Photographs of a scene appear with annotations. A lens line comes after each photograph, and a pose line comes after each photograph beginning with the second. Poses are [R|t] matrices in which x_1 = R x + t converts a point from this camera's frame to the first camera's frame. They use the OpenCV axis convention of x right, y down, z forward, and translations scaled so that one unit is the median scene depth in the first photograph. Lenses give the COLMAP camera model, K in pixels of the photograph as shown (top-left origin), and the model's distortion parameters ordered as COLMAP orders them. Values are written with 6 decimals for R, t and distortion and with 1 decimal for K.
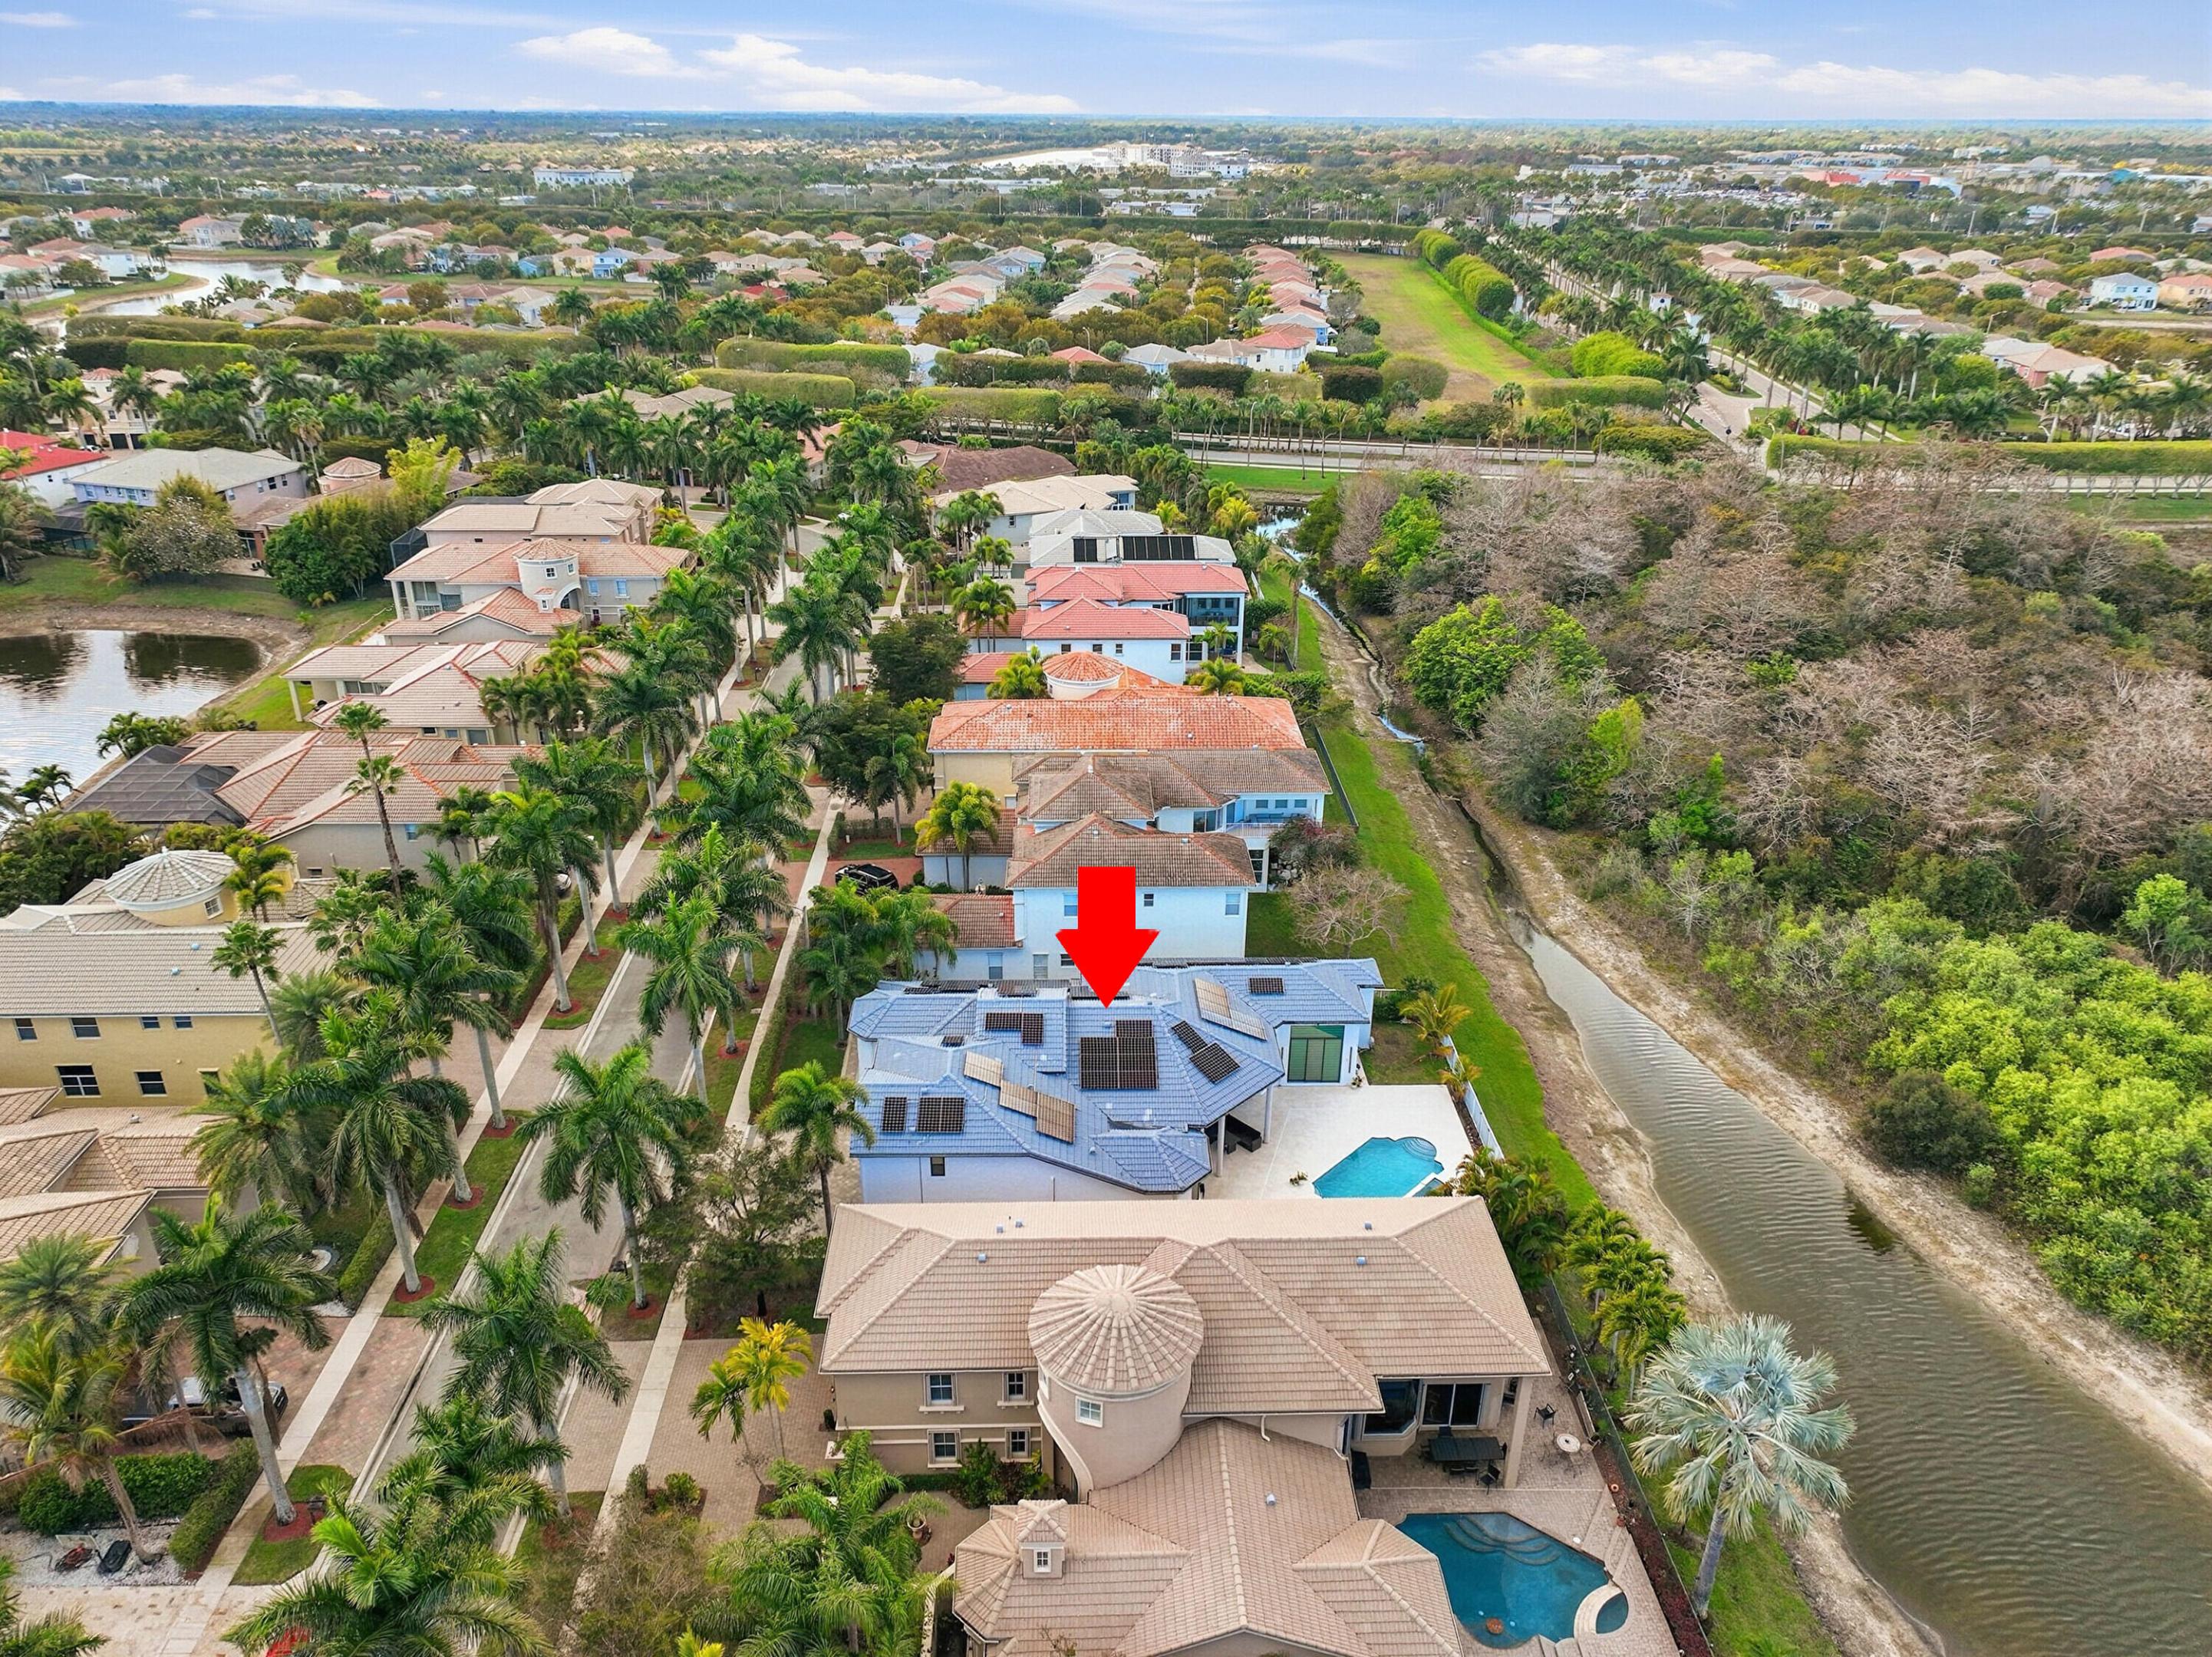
lens RADIAL K [[1555.2, 0, 1106.0], [0, 1555.2, 828.5], [0, 0, 1]] dist [0.001831, -0.000153]
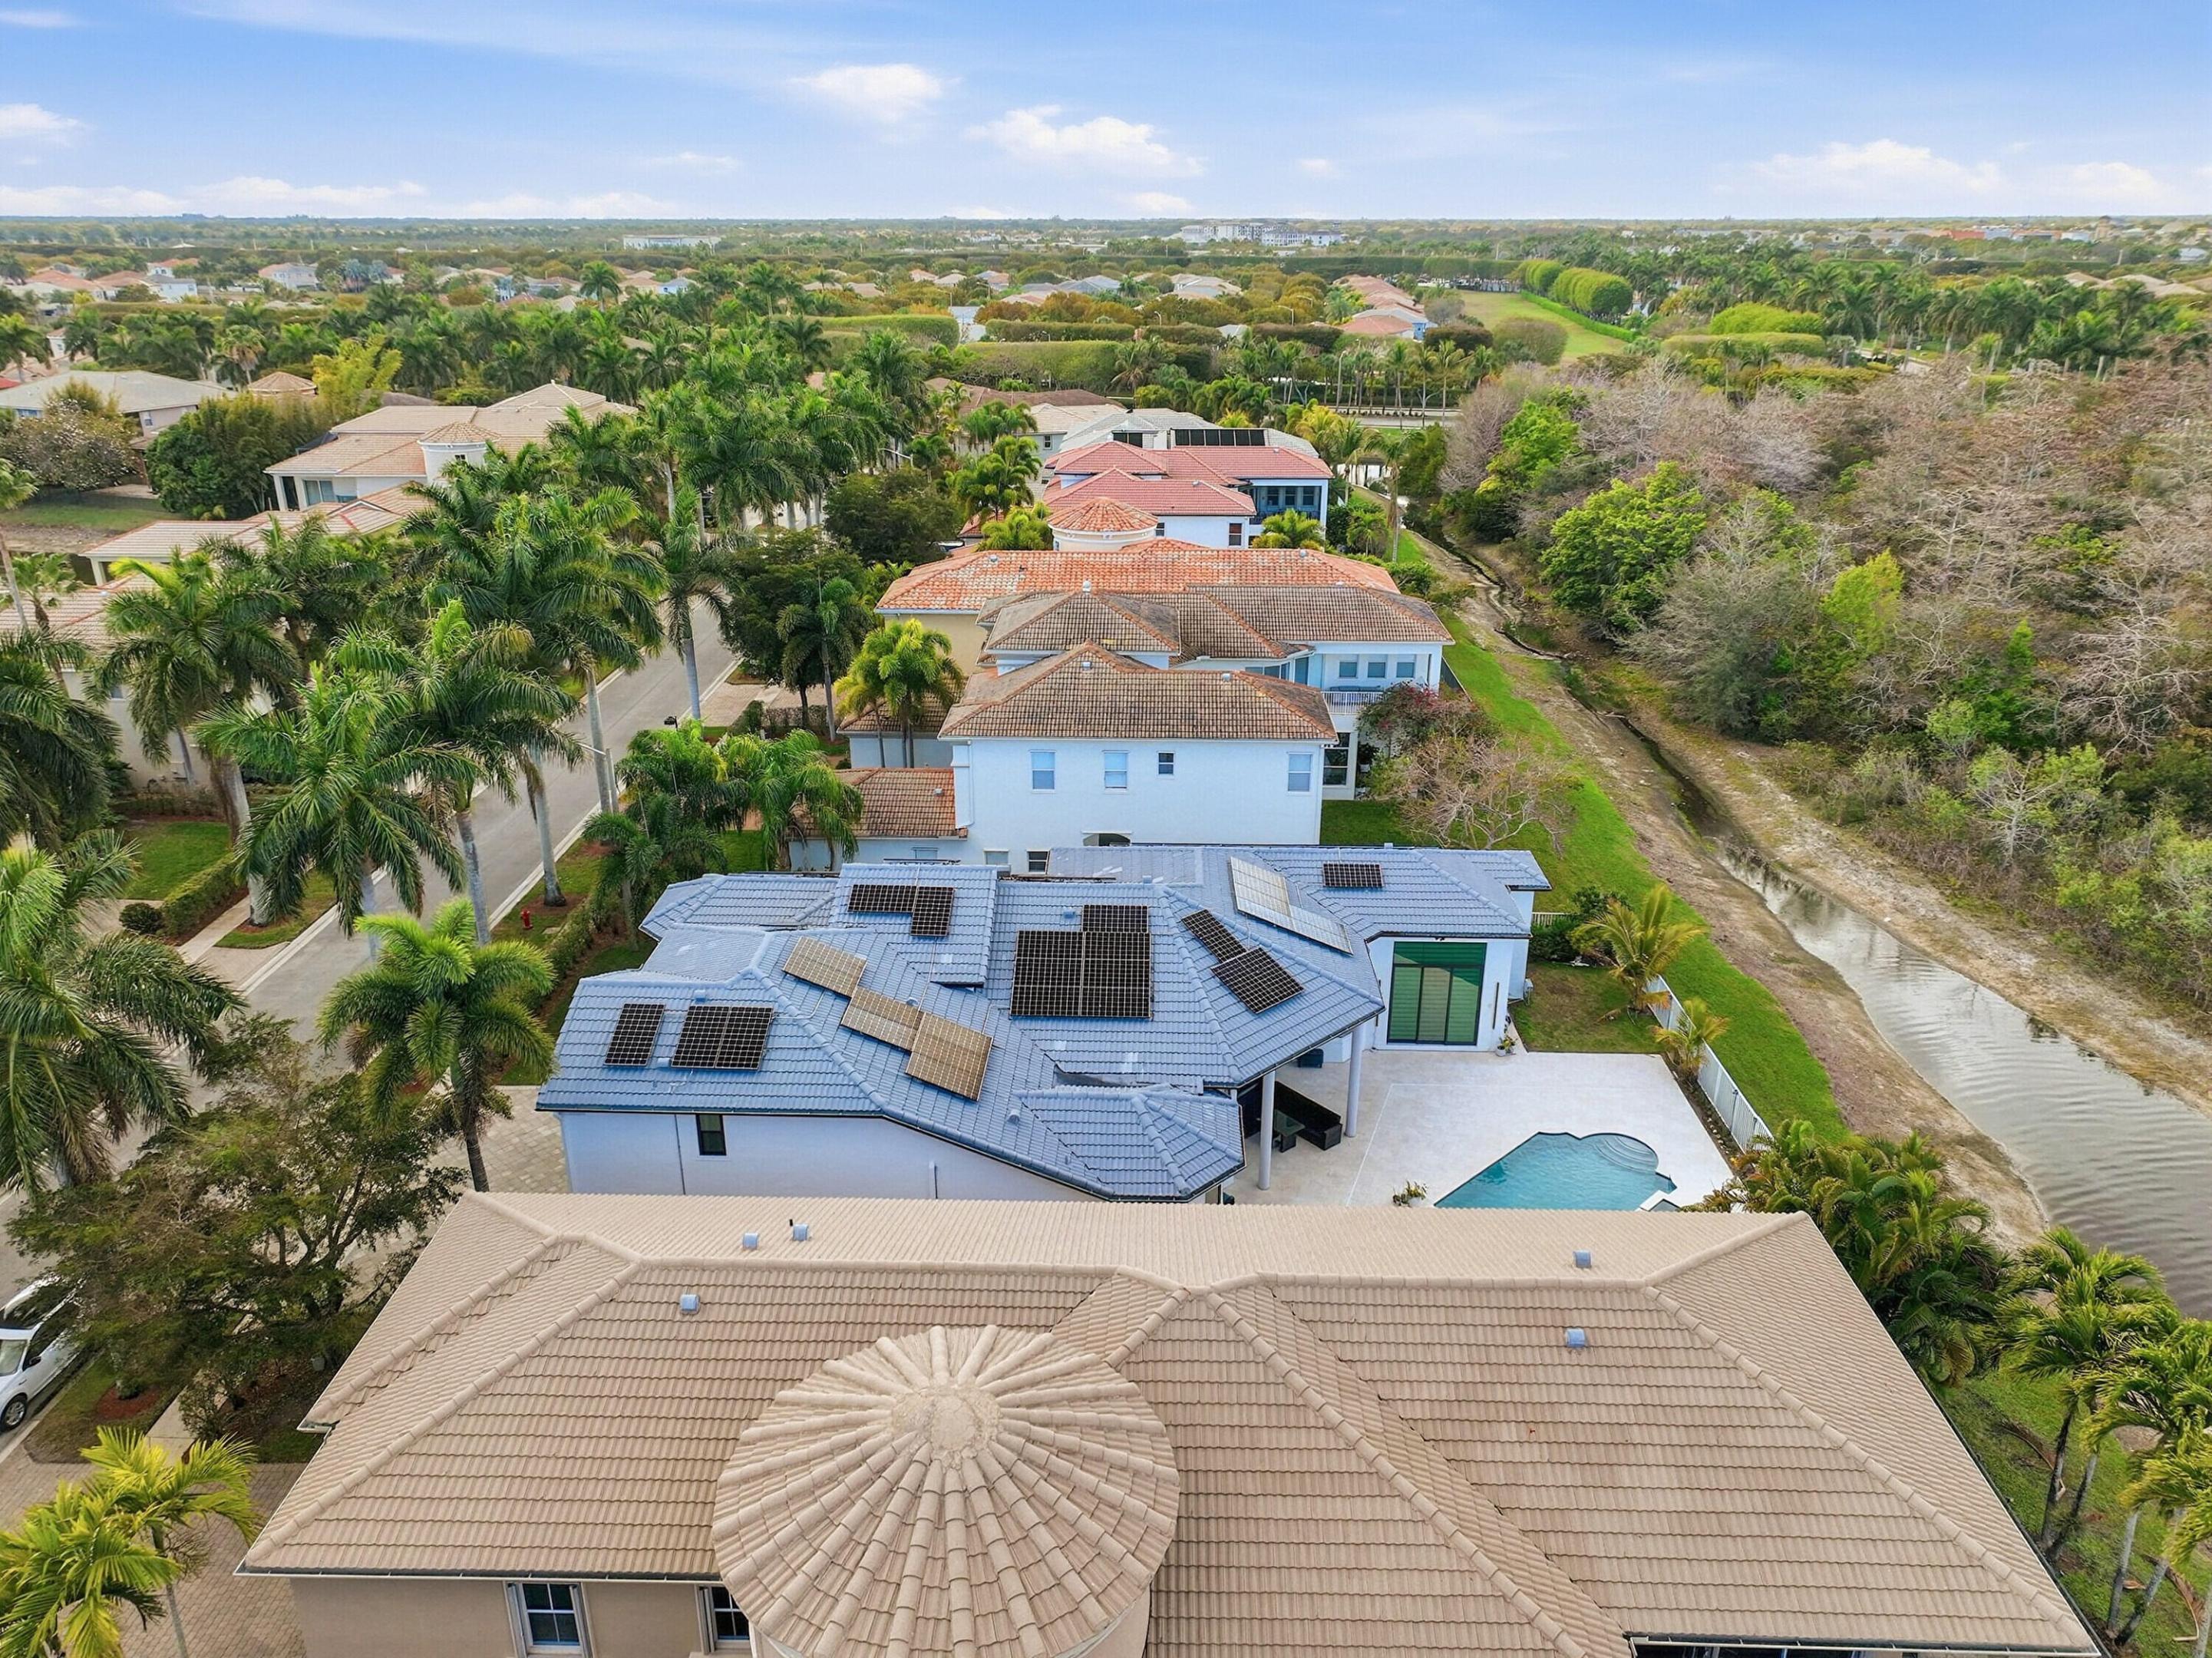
lens RADIAL K [[1555.4, 0, 1106.0], [0, 1555.4, 829.0], [0, 0, 1]] dist [0.001831, -0.000153]
pose [[0.998343, 0.013864, -0.055851, 0.040678], [-0.017160, 0.998112, -0.058970, 0.115219], [0.054928, 0.059831, 0.996696, 0.388746]]
